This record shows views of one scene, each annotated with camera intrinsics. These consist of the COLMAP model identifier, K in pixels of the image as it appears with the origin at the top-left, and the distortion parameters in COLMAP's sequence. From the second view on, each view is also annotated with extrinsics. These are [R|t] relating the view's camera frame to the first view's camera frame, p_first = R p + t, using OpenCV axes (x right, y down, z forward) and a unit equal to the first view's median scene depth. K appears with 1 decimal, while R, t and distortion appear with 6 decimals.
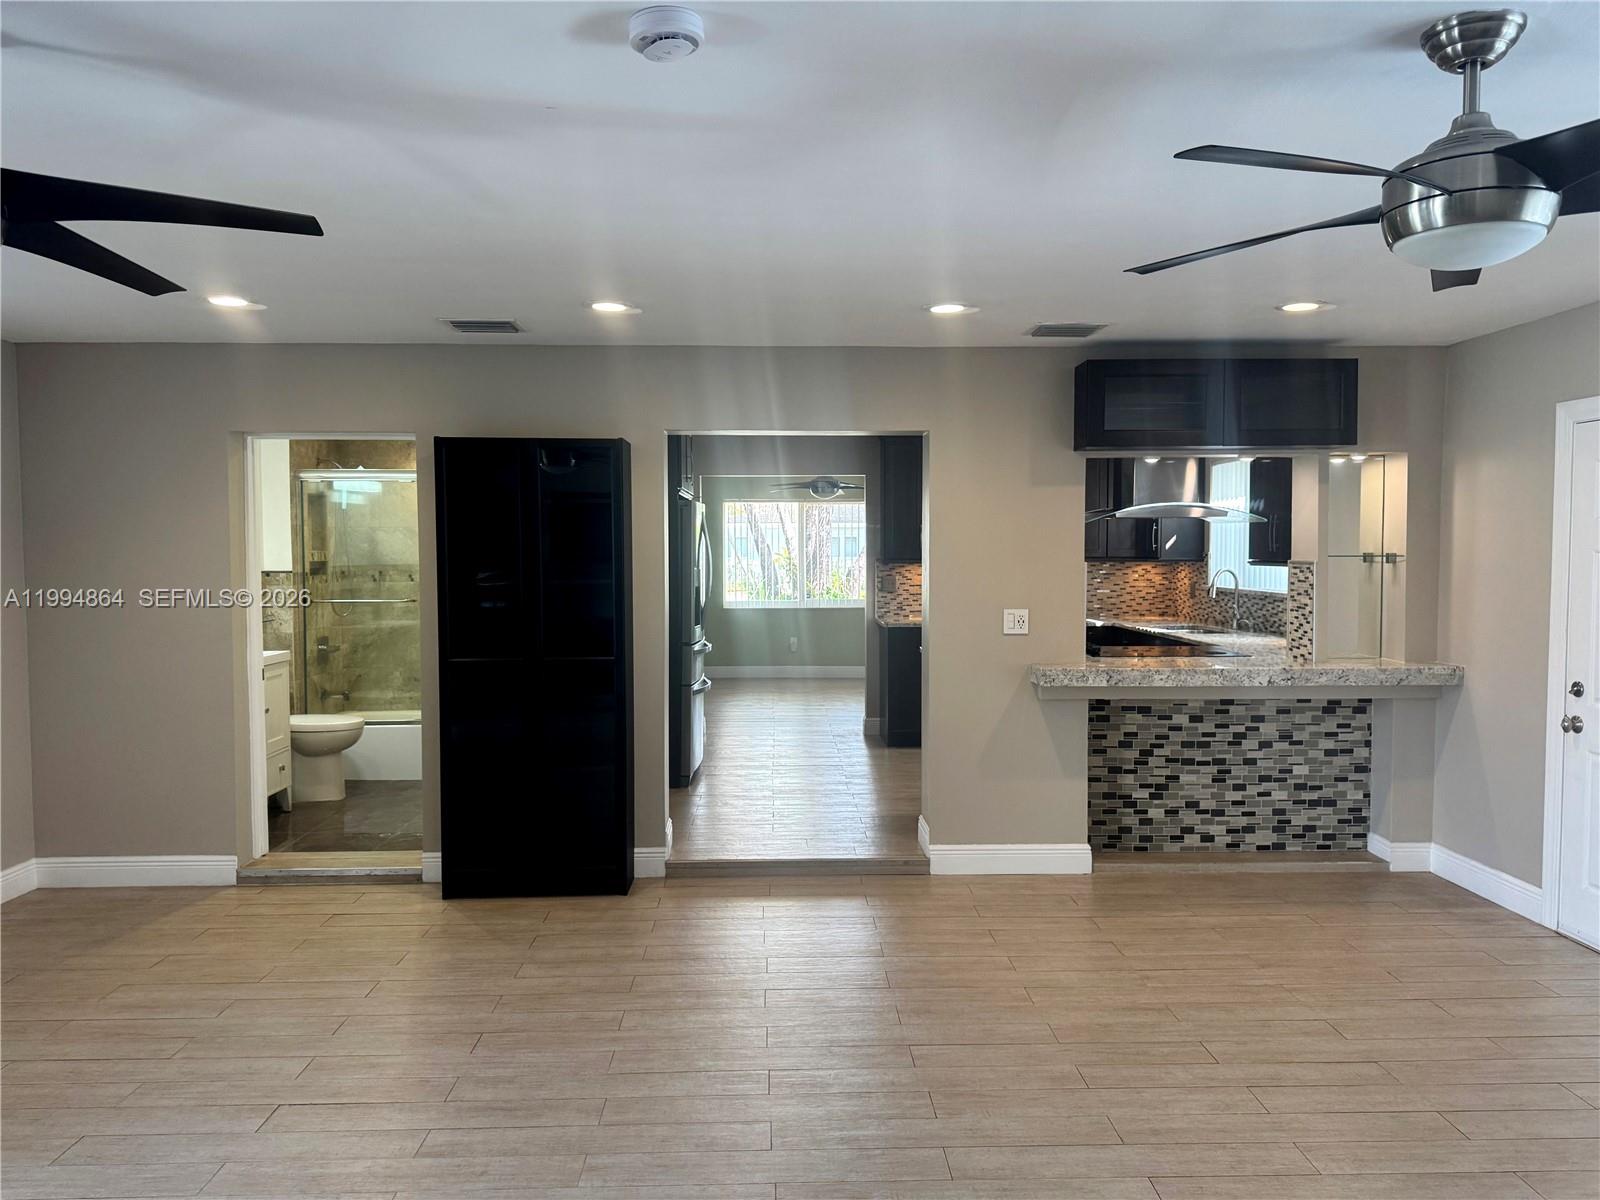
lens RADIAL K [[1130.6, 0, 805.9], [0, 1130.6, 597.3], [0, 0, 1]] dist [0.058567, -0.082460]
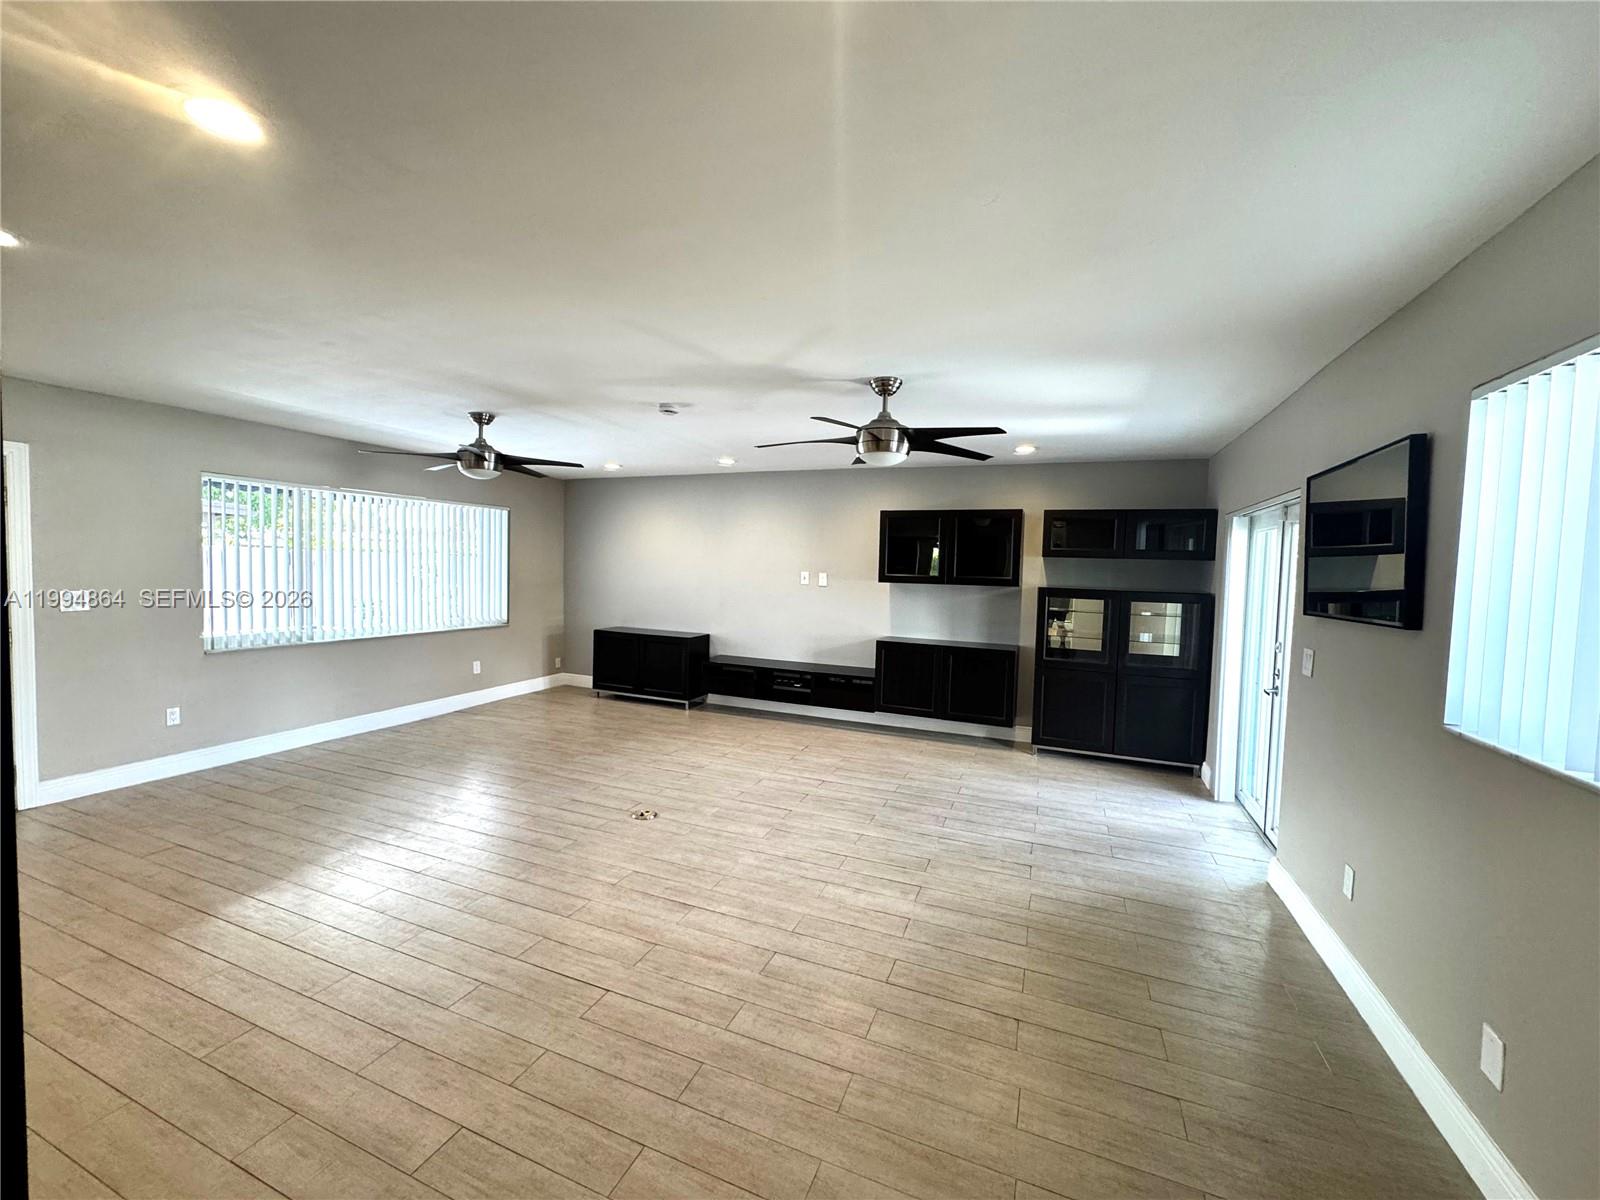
lens RADIAL K [[641.8, 0, 801.4], [0, 641.8, 596.3], [0, 0, 1]] dist [-0.000234, -0.000072]
pose [[-0.918804, -0.038974, 0.392786, -0.457357], [-0.006220, 0.996419, 0.084319, -0.035171], [-0.394666, 0.075030, -0.915756, 0.955667]]
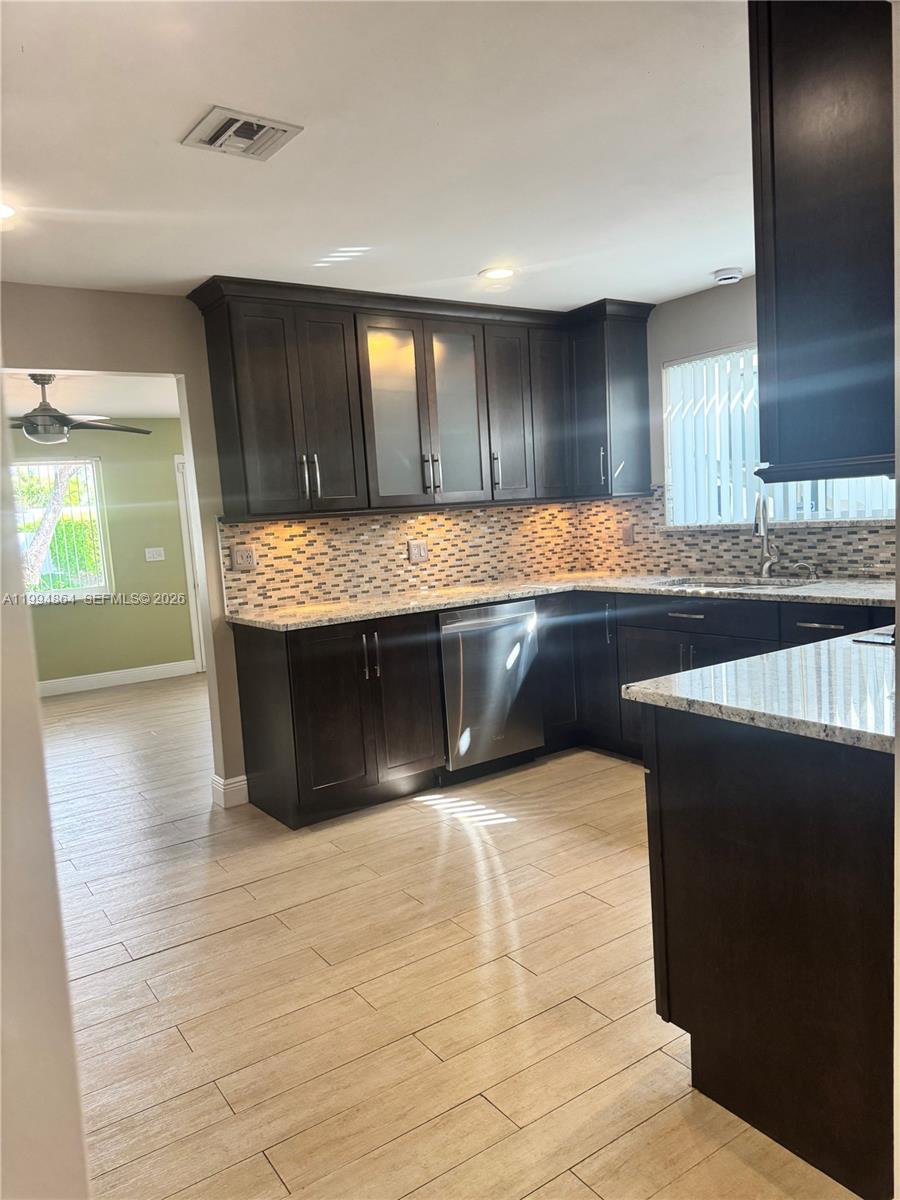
lens RADIAL K [[848.0, 0, 445.4], [0, 848.0, 597.7], [0, 0, 1]] dist [0.058567, -0.082460]
pose [[0.839322, -0.102894, 0.533808, -0.132588], [0.082811, 0.994665, 0.061520, -0.015366], [-0.537290, -0.007430, 0.843365, 0.885444]]
